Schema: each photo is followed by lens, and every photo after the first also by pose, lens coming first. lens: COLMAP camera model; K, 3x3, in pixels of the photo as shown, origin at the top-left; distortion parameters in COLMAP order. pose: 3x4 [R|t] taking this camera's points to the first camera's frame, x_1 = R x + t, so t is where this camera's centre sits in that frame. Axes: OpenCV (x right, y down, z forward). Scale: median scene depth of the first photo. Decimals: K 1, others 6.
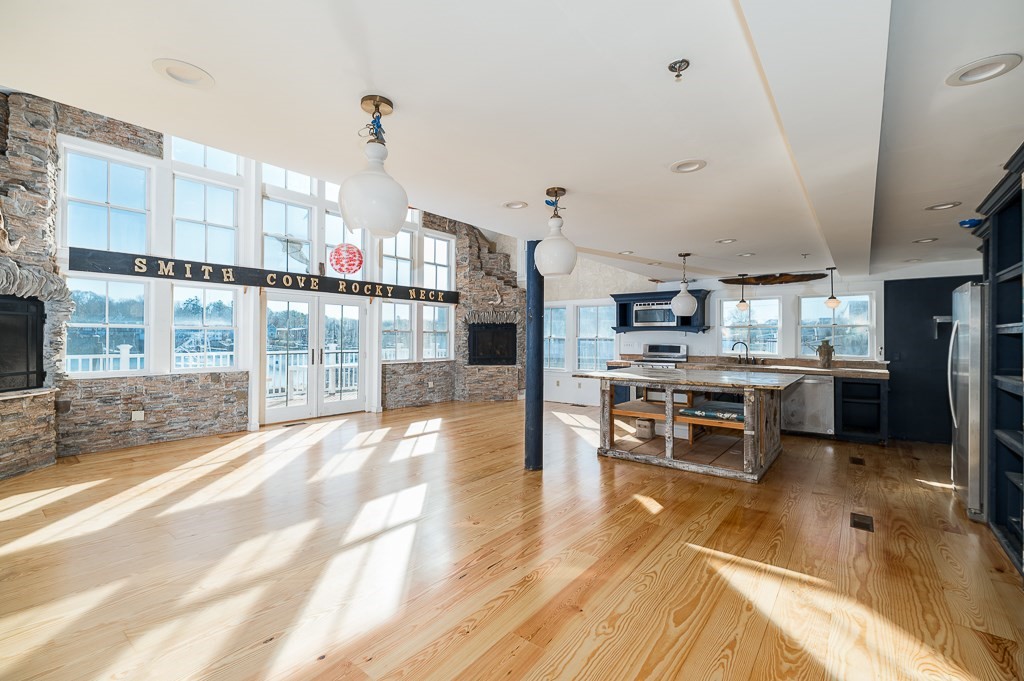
lens RADIAL K [[445.8, 0, 510.9], [0, 445.8, 335.1], [0, 0, 1]] dist [-0.000226, 0.000178]
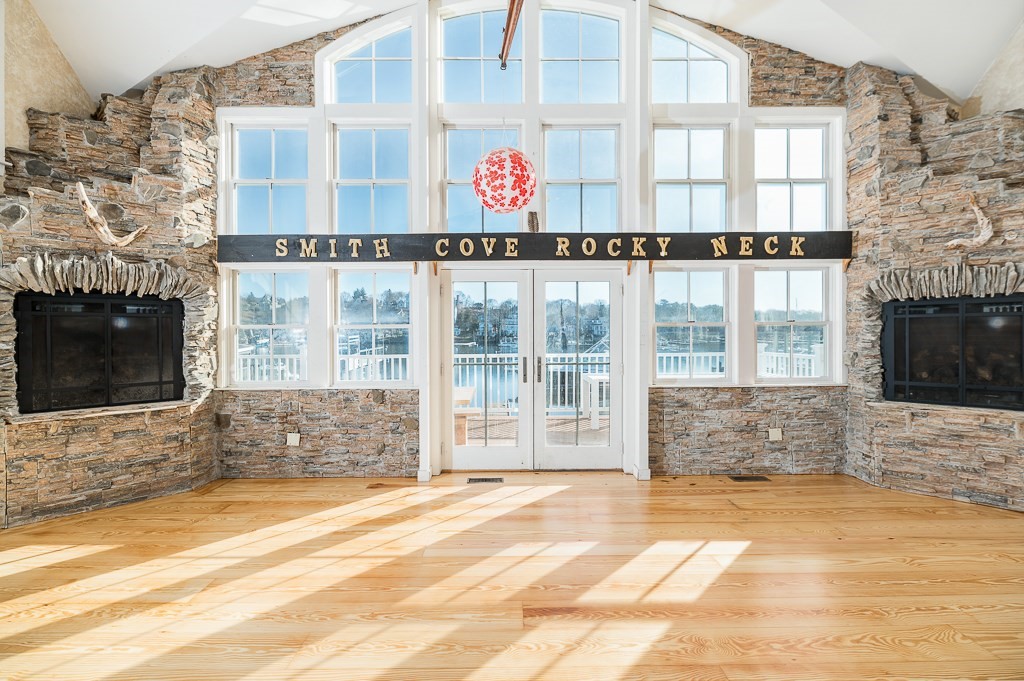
lens RADIAL K [[445.8, 0, 510.9], [0, 445.8, 335.1], [0, 0, 1]] dist [-0.000226, 0.000178]
pose [[0.628627, -0.005630, -0.777686, 0.016793], [0.014920, 0.999877, 0.004822, -0.001745], [0.777563, -0.014634, 0.628634, 0.603729]]
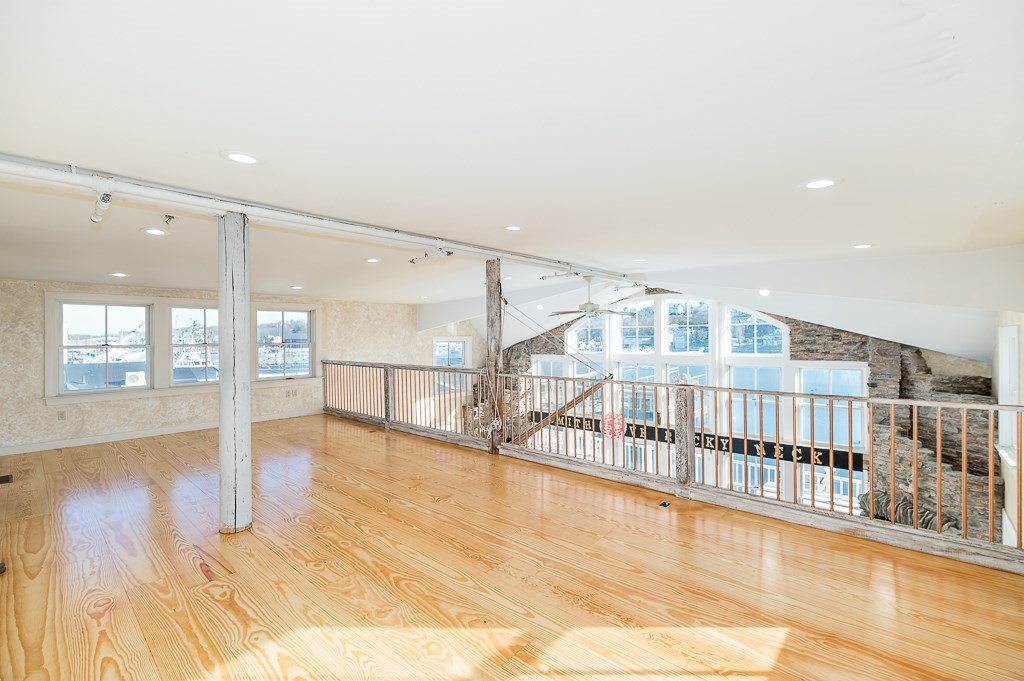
lens RADIAL K [[443.8, 0, 512.0], [0, 443.8, 340.5], [0, 0, 1]] dist [-0.001238, -0.000174]
pose [[-0.066601, -0.001281, -0.997779, 0.723907], [0.020070, 0.999795, -0.002623, -0.349778], [0.997578, -0.020200, -0.066561, 0.710171]]
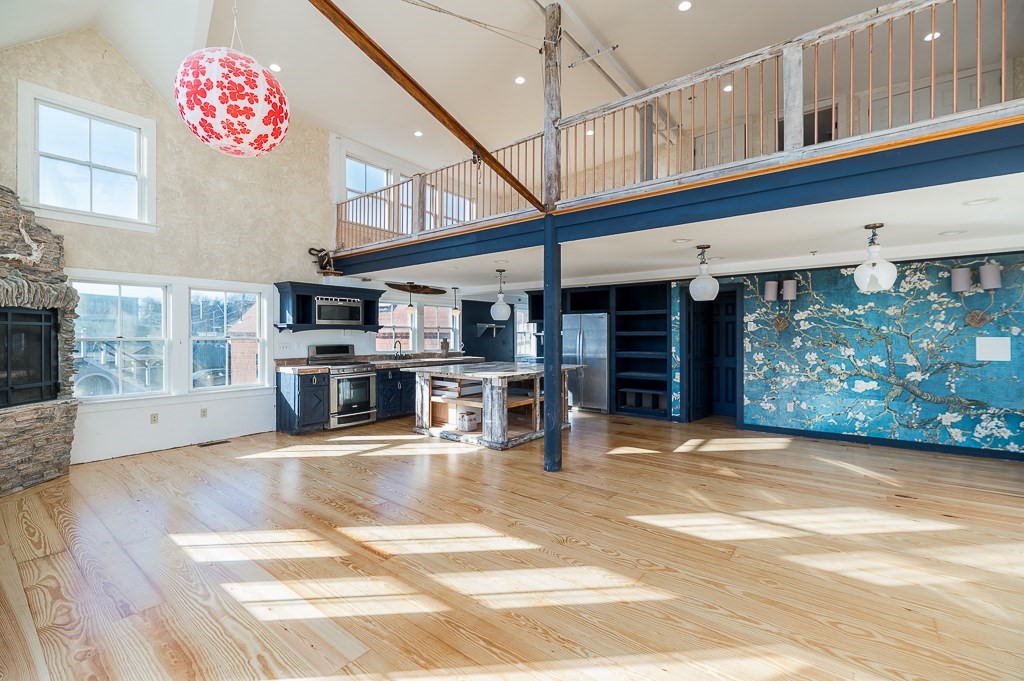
lens RADIAL K [[445.8, 0, 510.9], [0, 445.8, 335.1], [0, 0, 1]] dist [-0.000226, 0.000178]
pose [[-0.005876, -0.005089, 0.999970, -0.607089], [-0.006075, 0.999969, 0.005054, -0.005982], [-0.999964, -0.006045, -0.005906, 0.699920]]
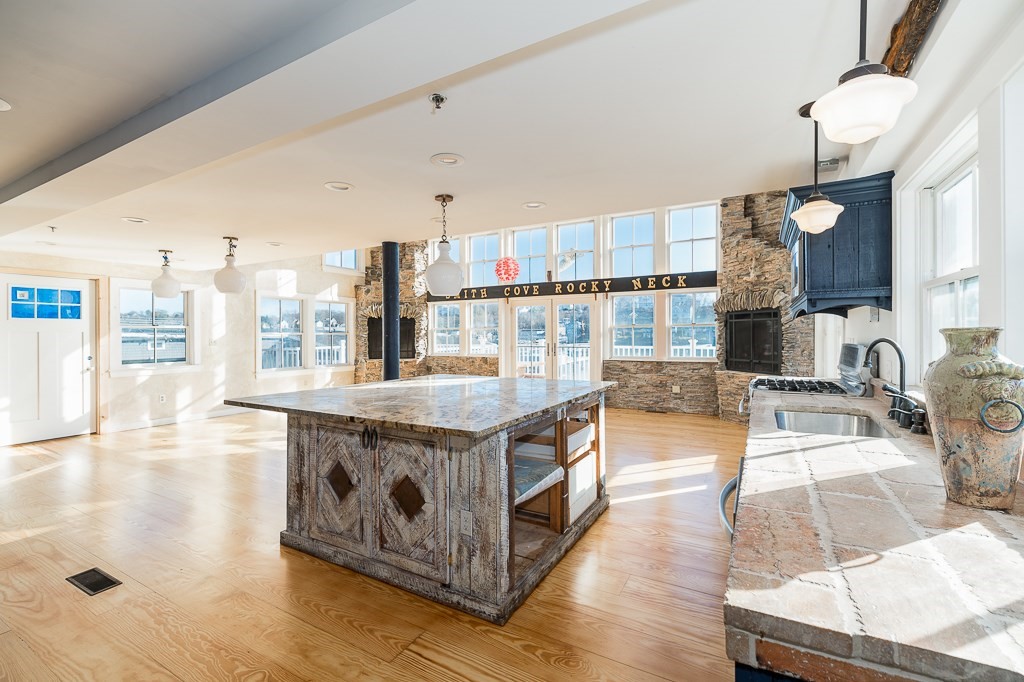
lens RADIAL K [[445.8, 0, 510.9], [0, 445.8, 335.6], [0, 0, 1]] dist [-0.000226, 0.000178]
pose [[0.156105, -0.005039, -0.987728, 0.735073], [0.012923, 0.999912, -0.003059, 0.013005], [0.987656, -0.012287, 0.156157, 0.711983]]
